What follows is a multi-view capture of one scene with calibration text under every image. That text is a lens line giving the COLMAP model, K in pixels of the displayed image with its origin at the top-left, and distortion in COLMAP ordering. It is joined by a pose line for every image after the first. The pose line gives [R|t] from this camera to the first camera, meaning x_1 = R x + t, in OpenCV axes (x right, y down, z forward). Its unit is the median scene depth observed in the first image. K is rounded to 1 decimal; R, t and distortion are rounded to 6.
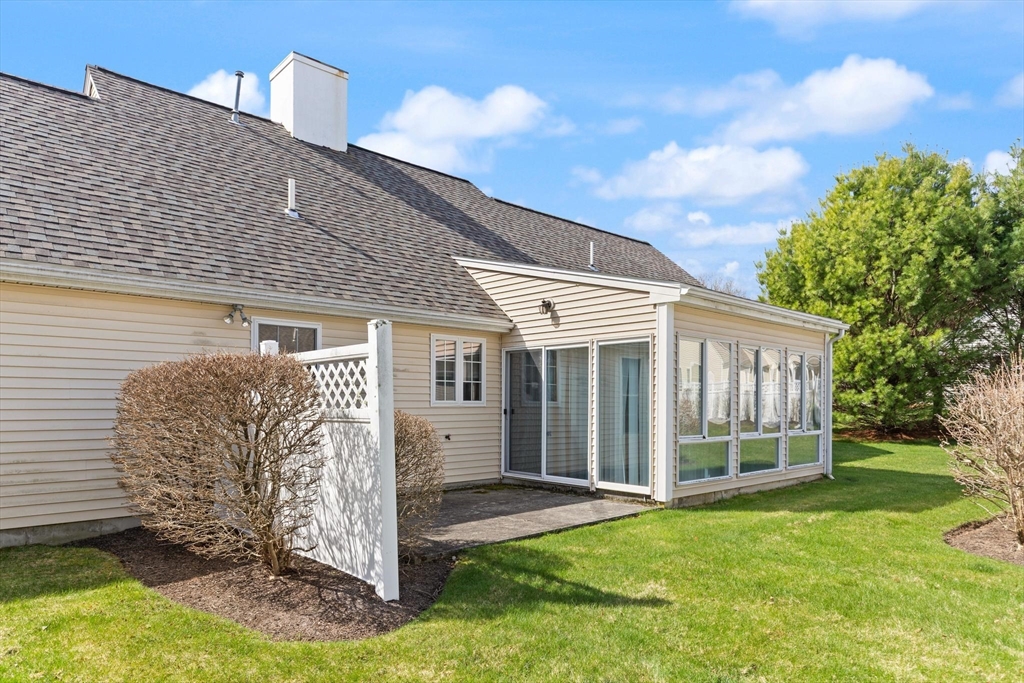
lens RADIAL K [[629.3, 0, 508.0], [0, 629.3, 404.8], [0, 0, 1]] dist [0.001763, -0.002069]
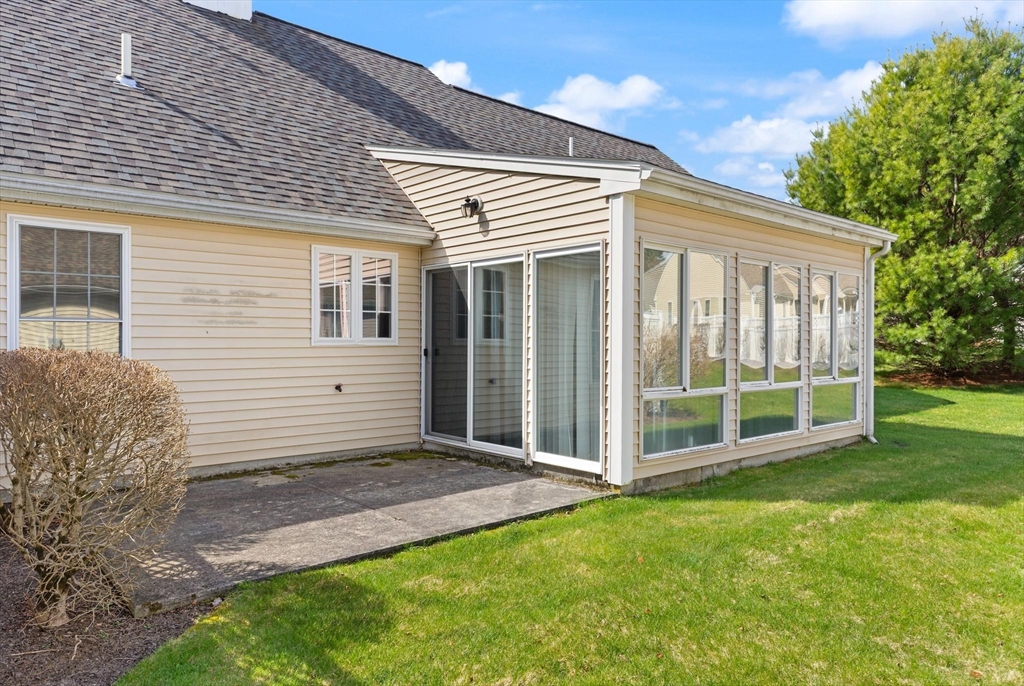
lens RADIAL K [[693.6, 0, 512.0], [0, 693.6, 343.0], [0, 0, 1]] dist [0.005911, 0.000343]
pose [[0.999887, -0.001239, -0.014970, 0.107368], [0.001248, 0.999999, 0.000625, -0.000492], [0.014970, -0.000643, 0.999888, 0.185560]]
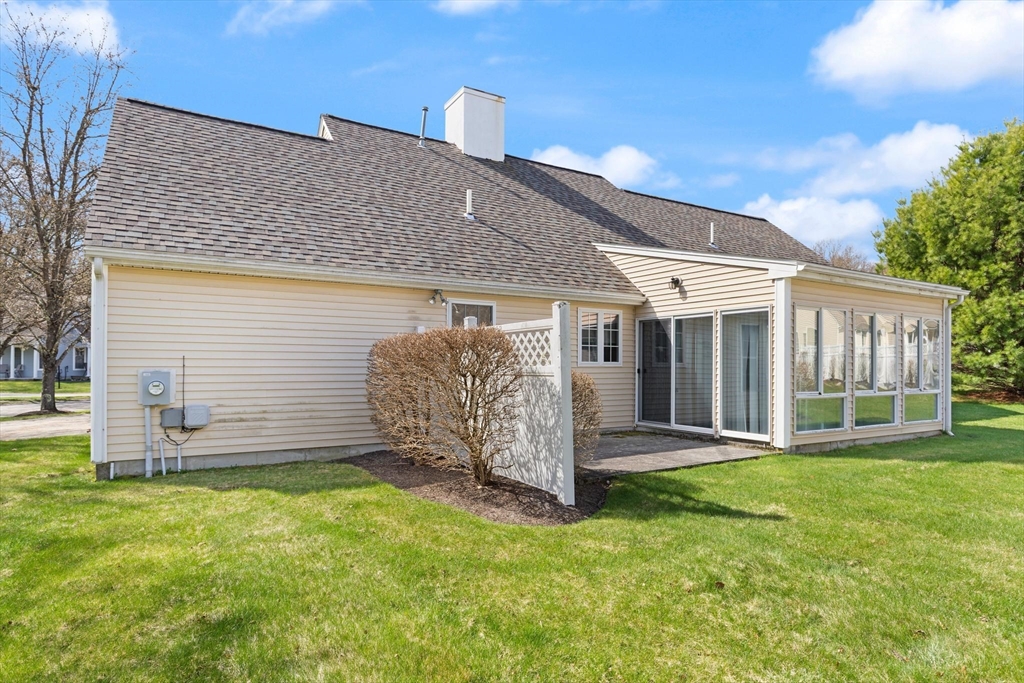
lens RADIAL K [[557.5, 0, 508.8], [0, 557.5, 360.5], [0, 0, 1]] dist [0.000359, -0.001114]
pose [[0.978129, -0.000208, -0.207998, -0.024956], [-0.002250, 0.999930, -0.011582, 0.003672], [0.207986, 0.011797, 0.978061, -0.089224]]
